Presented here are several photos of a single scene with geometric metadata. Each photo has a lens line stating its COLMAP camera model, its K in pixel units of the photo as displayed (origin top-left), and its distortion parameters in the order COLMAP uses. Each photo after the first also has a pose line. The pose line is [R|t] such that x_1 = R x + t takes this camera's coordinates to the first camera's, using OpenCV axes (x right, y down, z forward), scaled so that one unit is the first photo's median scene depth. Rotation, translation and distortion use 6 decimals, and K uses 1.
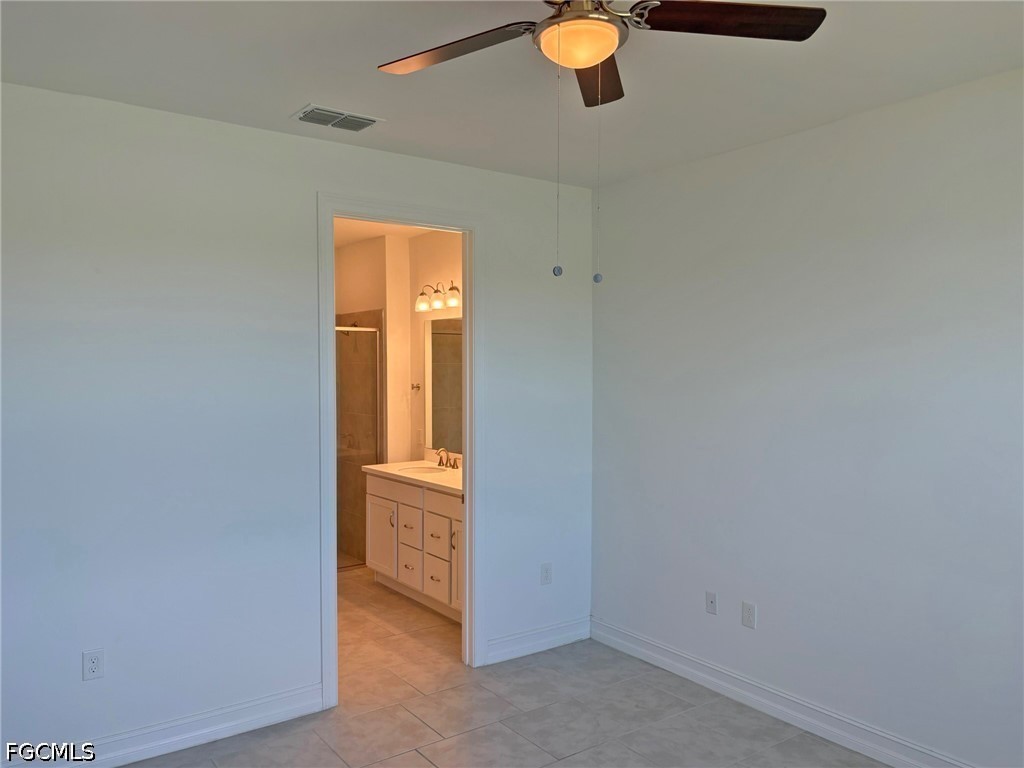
lens RADIAL K [[777.7, 0, 512.3], [0, 777.7, 382.8], [0, 0, 1]] dist [0.037194, -0.041692]
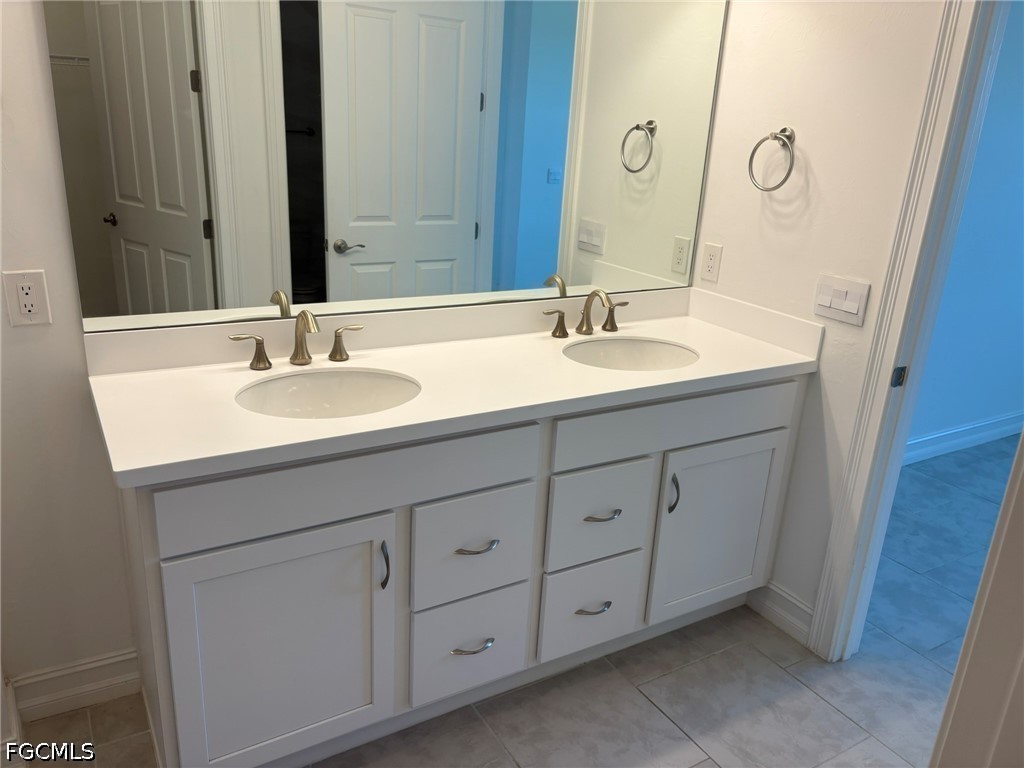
lens RADIAL K [[777.7, 0, 480.7], [0, 777.7, 373.3], [0, 0, 1]] dist [0.037194, -0.041692]
pose [[0.095043, -0.295584, 0.950577, -0.394076], [-0.028092, 0.953723, 0.299371, 0.006831], [-0.995077, -0.055157, 0.082341, 0.874618]]
